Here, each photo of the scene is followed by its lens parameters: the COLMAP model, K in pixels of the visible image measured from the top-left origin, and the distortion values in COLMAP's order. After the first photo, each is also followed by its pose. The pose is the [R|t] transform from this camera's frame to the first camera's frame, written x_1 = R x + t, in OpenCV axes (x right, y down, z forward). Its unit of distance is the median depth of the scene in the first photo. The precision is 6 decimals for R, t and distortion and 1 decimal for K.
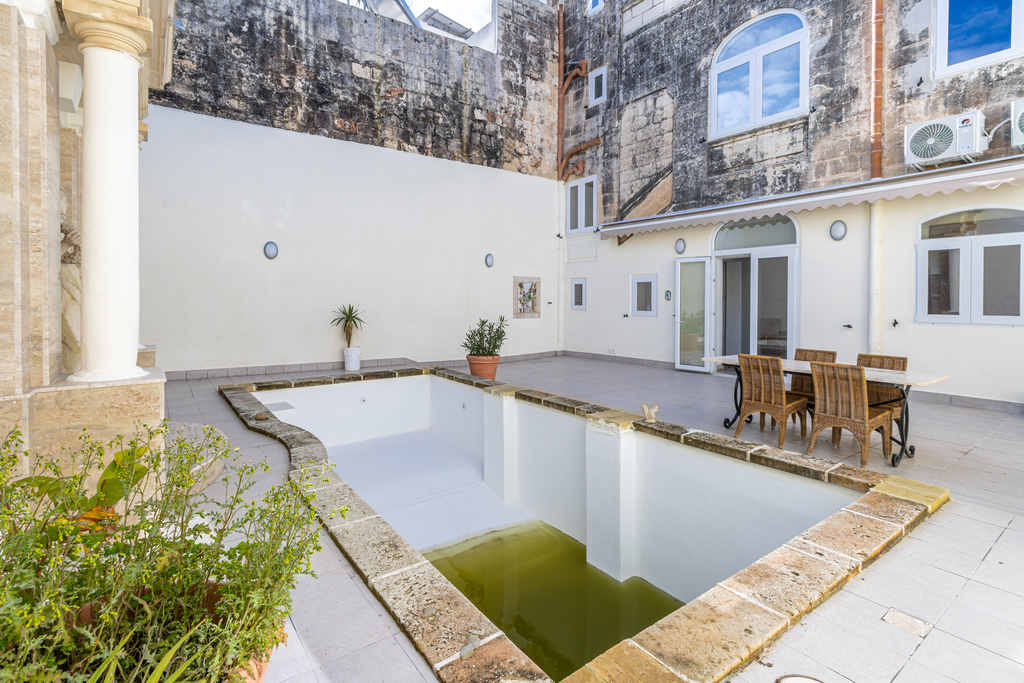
lens RADIAL K [[479.8, 0, 502.1], [0, 479.8, 304.6], [0, 0, 1]] dist [0.006836, -0.003228]
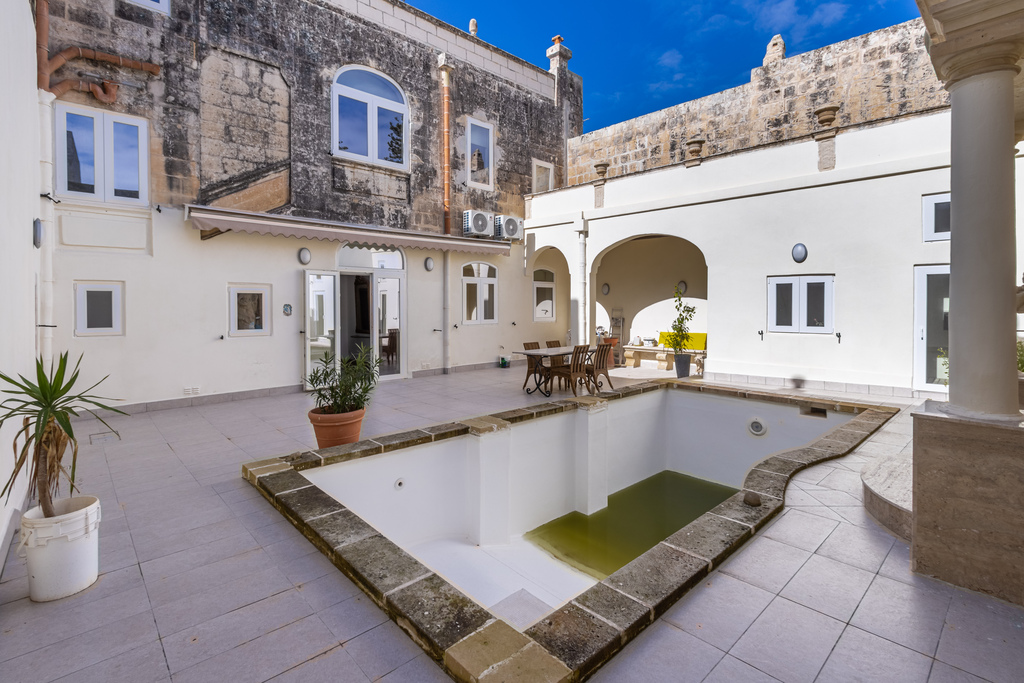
lens RADIAL K [[479.8, 0, 498.5], [0, 479.8, 312.6], [0, 0, 1]] dist [0.006836, -0.003228]
pose [[-0.099265, -0.016873, 0.994918, -0.582488], [0.014199, 0.999730, 0.018371, -0.025324], [-0.994960, 0.015951, -0.098998, 0.726996]]
